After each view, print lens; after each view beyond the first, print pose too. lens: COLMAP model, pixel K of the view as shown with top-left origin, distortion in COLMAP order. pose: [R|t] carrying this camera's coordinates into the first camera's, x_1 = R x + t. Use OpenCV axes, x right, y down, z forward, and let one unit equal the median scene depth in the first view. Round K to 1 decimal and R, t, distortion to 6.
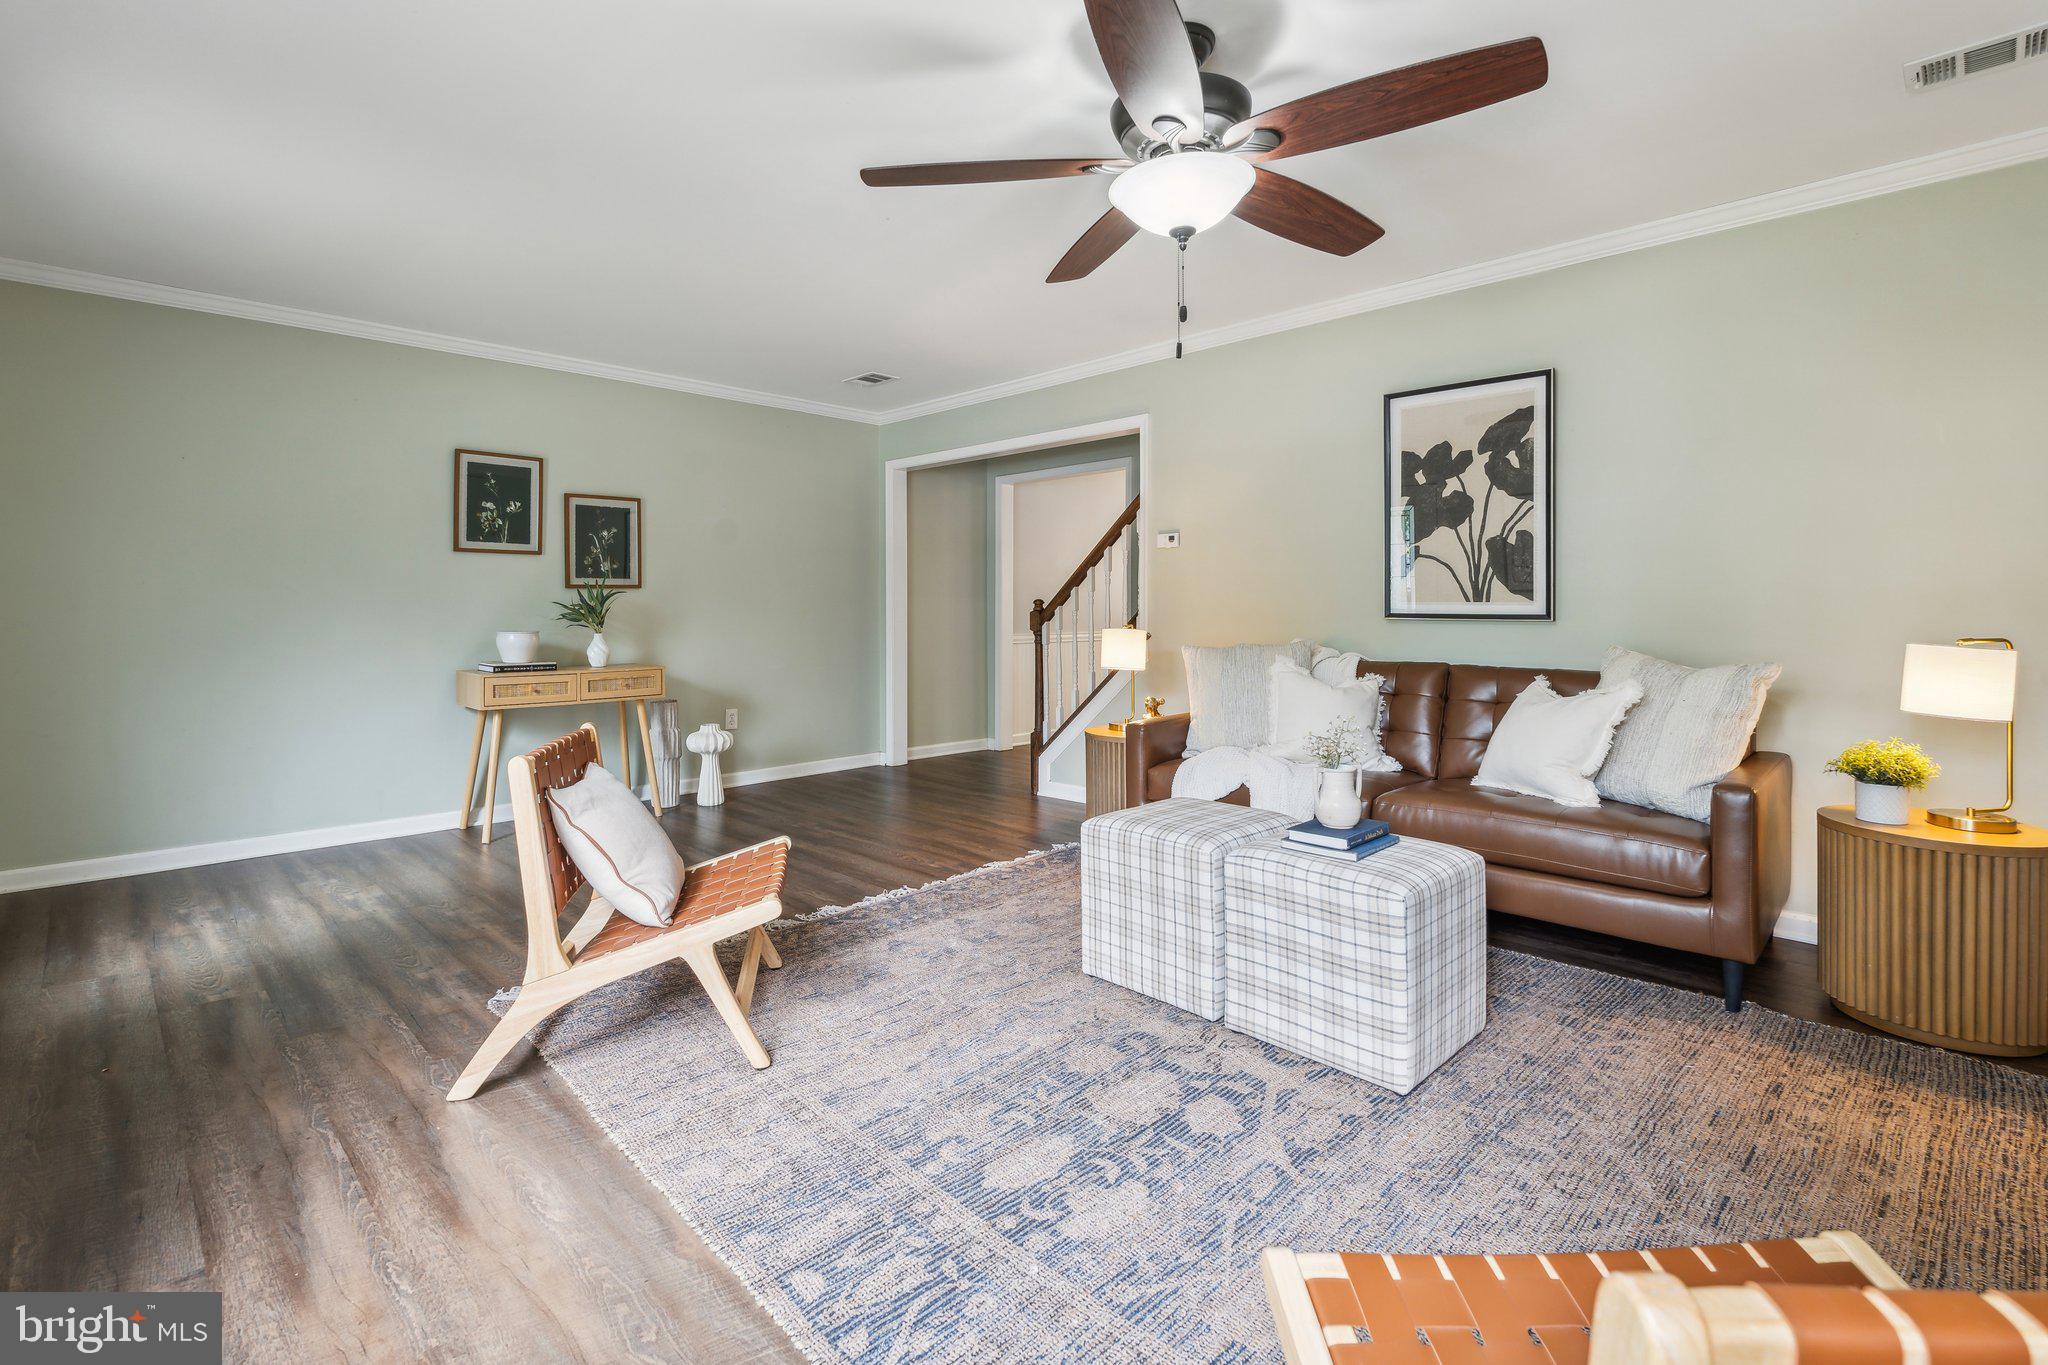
lens RADIAL K [[938.3, 0, 1020.7], [0, 938.3, 611.1], [0, 0, 1]] dist [-0.002579, -0.000044]
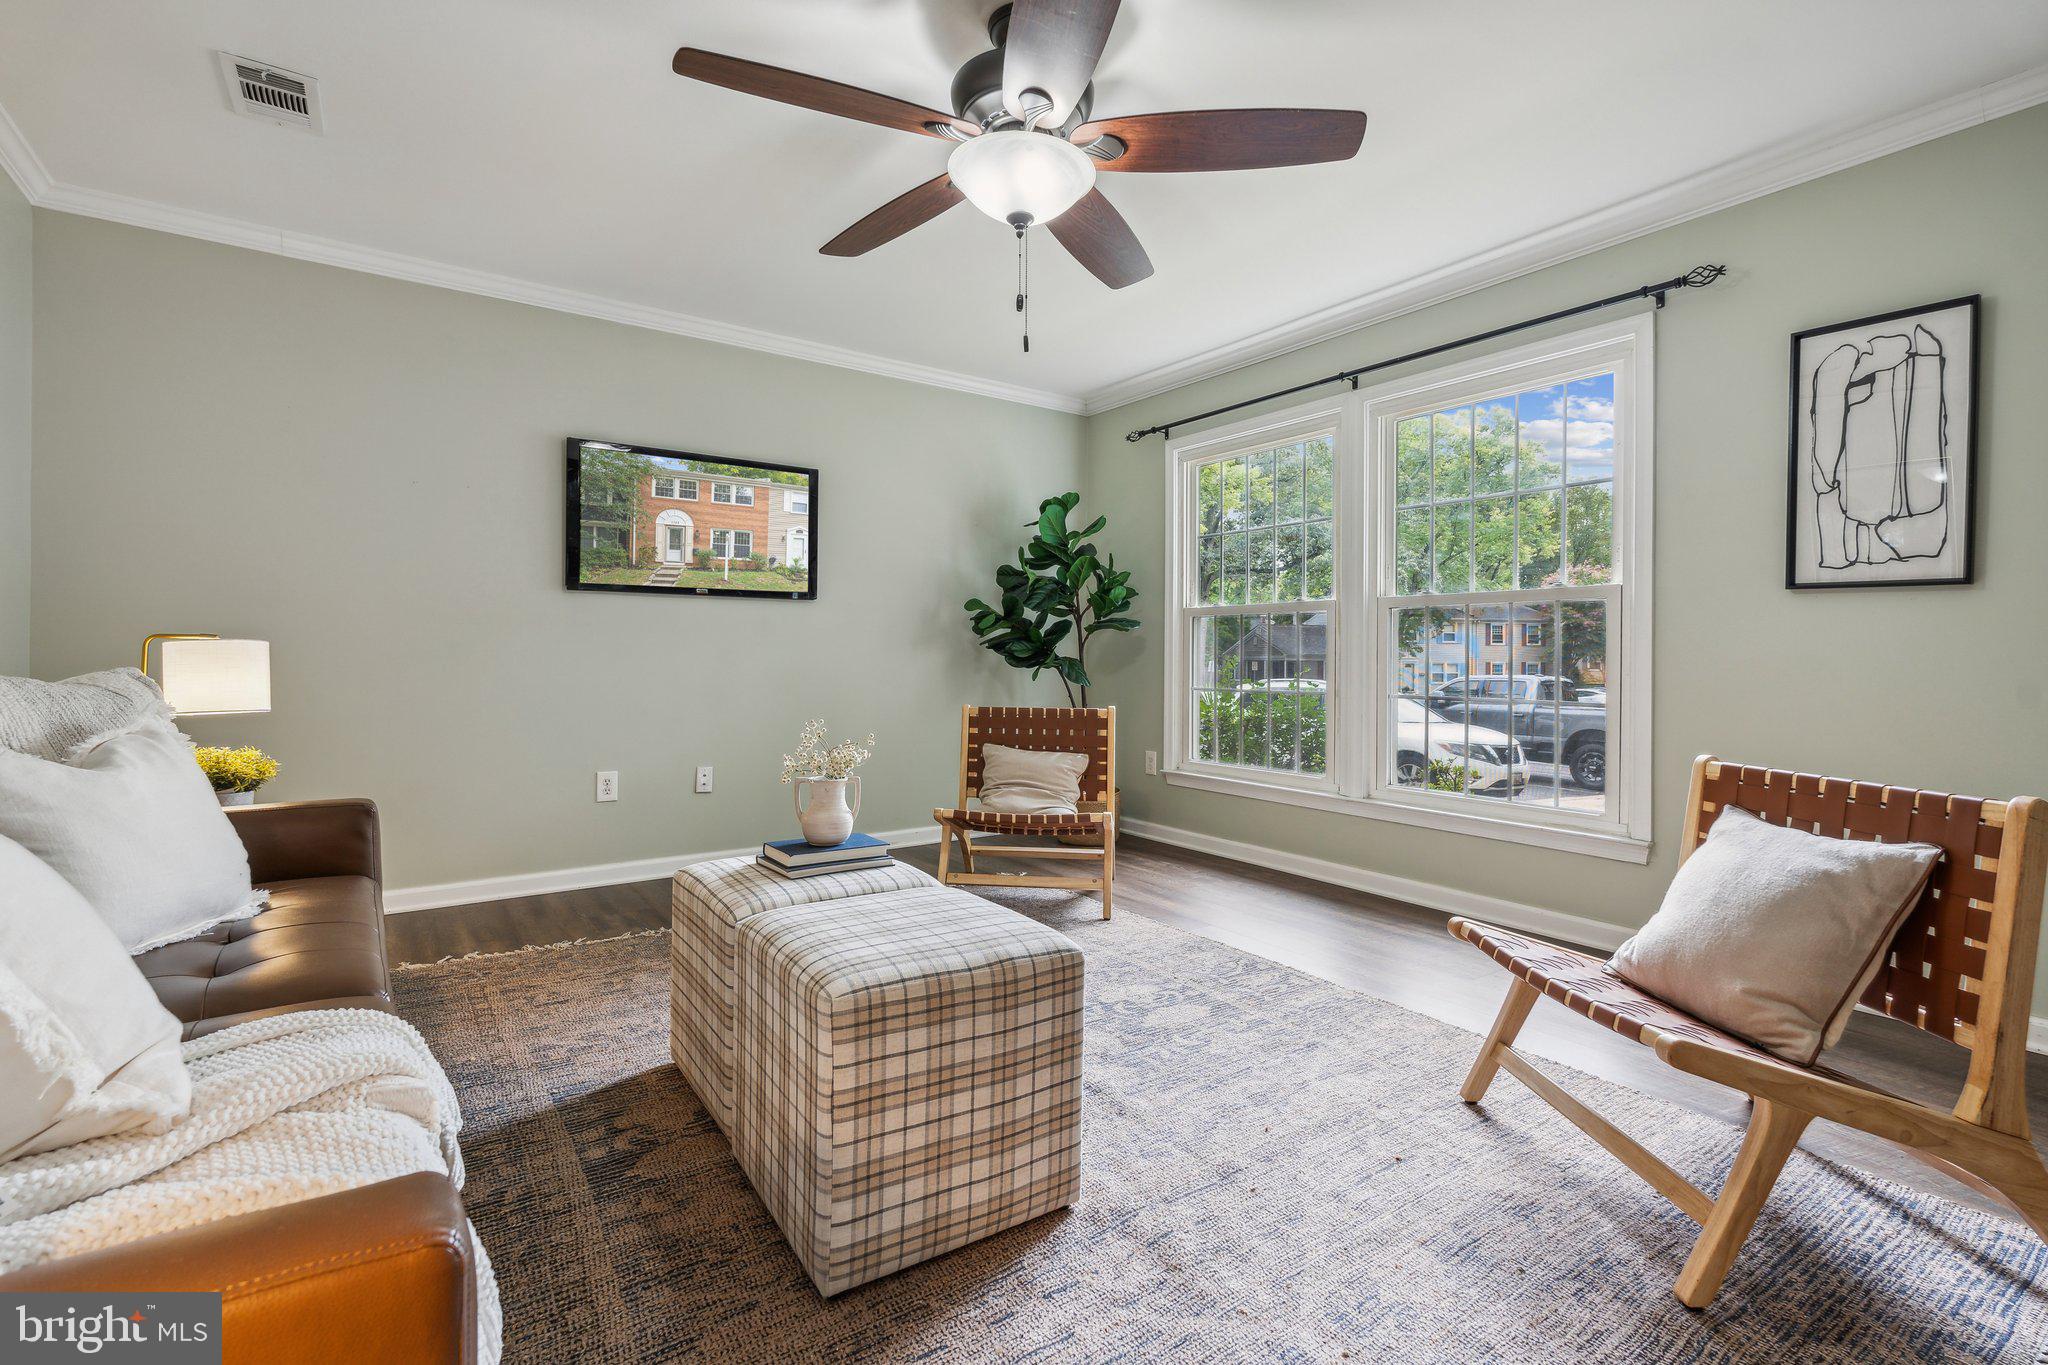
lens RADIAL K [[923.7, 0, 1015.9], [0, 923.7, 668.1], [0, 0, 1]] dist [-0.001744, -0.000532]
pose [[-0.984136, -0.006901, 0.177281, 0.005056], [-0.005672, 0.999956, 0.007439, 0.061820], [-0.177325, 0.006315, -0.984132, 2.081045]]
